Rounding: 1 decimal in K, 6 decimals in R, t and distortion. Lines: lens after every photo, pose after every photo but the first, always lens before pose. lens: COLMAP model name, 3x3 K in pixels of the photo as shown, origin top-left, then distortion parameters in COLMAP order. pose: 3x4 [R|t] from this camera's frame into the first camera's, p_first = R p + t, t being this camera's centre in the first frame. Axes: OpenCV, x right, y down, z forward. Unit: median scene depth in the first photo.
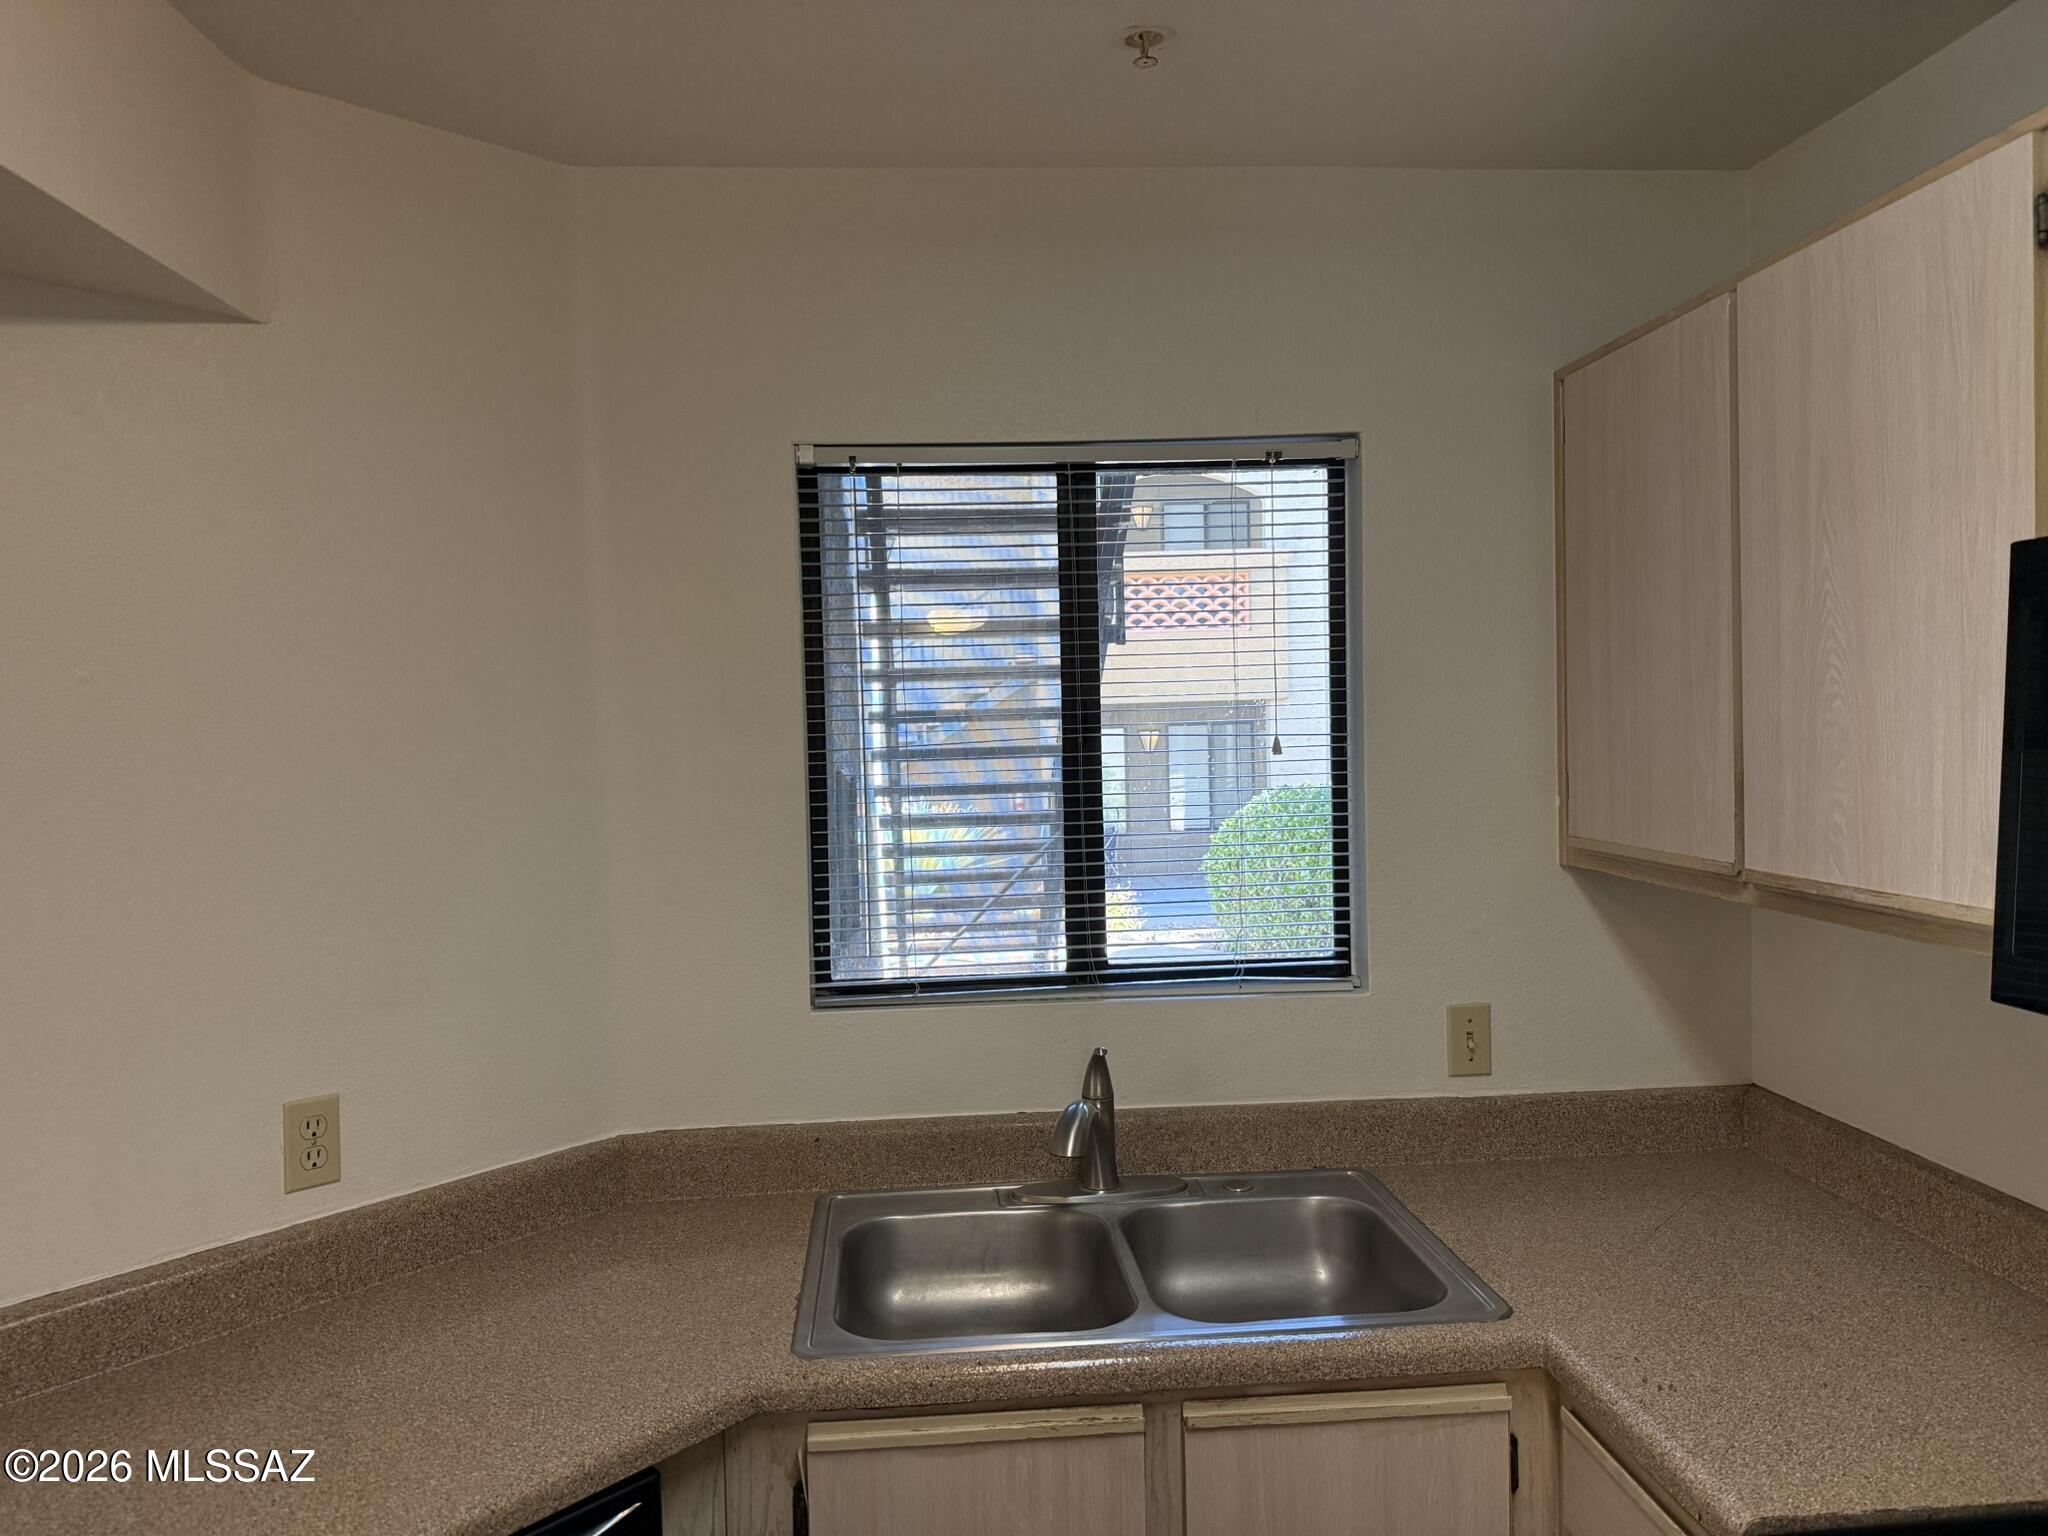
lens RADIAL K [[1430.3, 0, 1028.0], [0, 1430.3, 778.5], [0, 0, 1]] dist [0.046385, -0.070652]
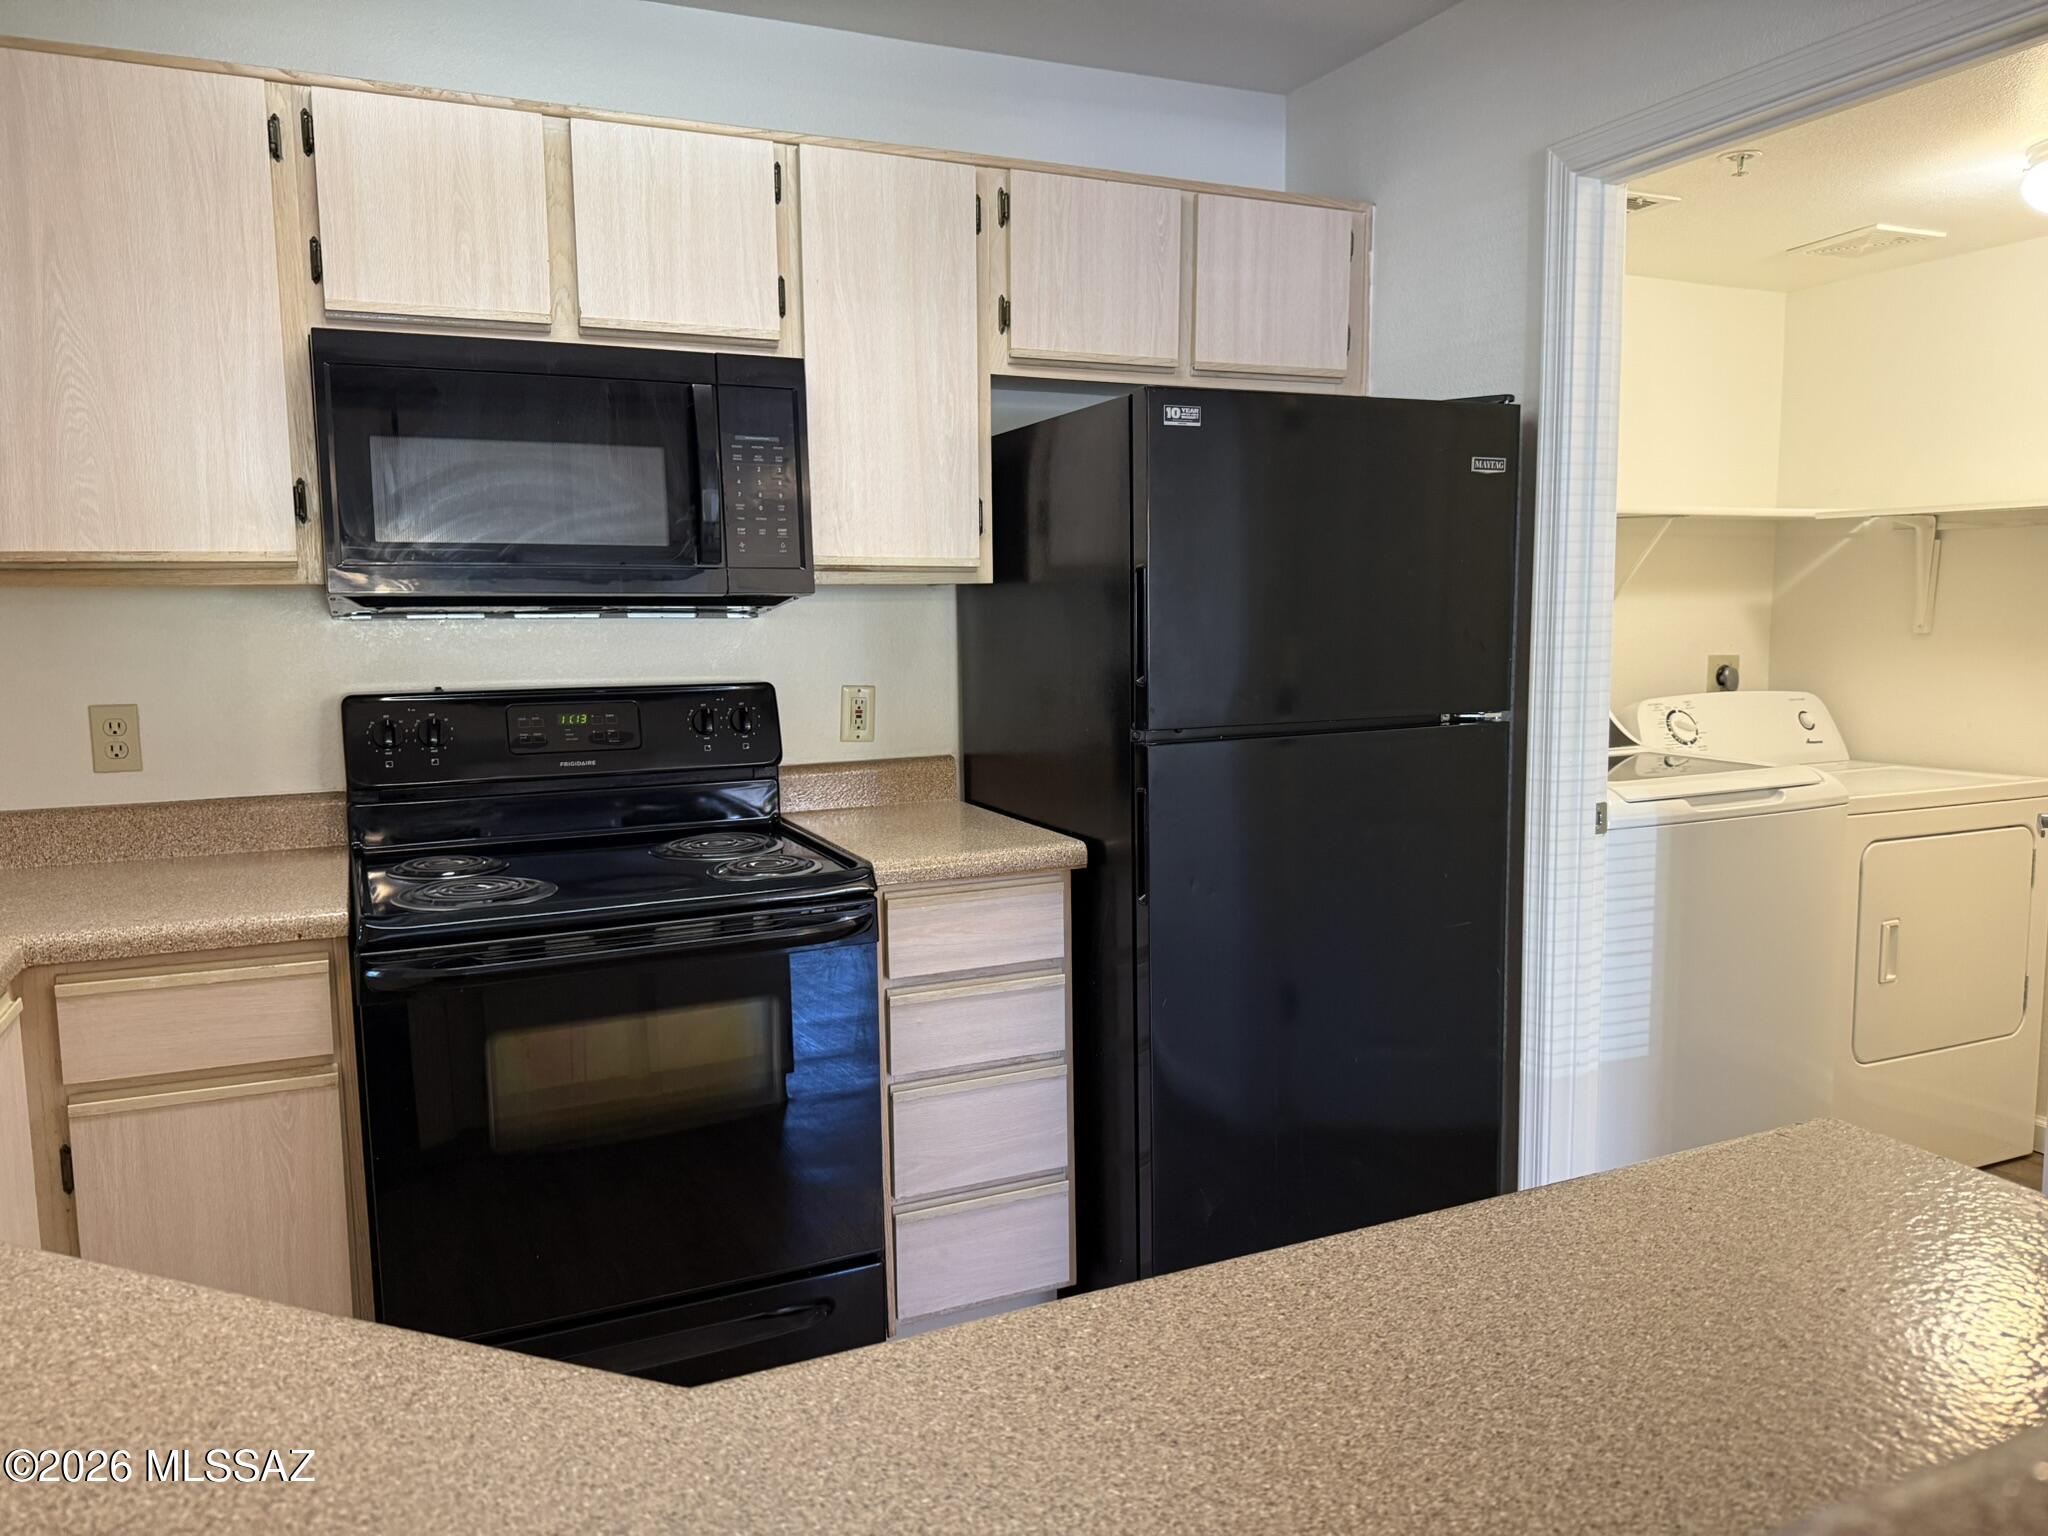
lens RADIAL K [[1444.9, 0, 1028.7], [0, 1444.9, 788.4], [0, 0, 1]] dist [0.055922, -0.086937]
pose [[-0.350925, -0.094366, 0.931636, -1.047320], [0.051897, 0.991420, 0.119970, 0.176233], [-0.934964, 0.090449, -0.343017, 0.668112]]
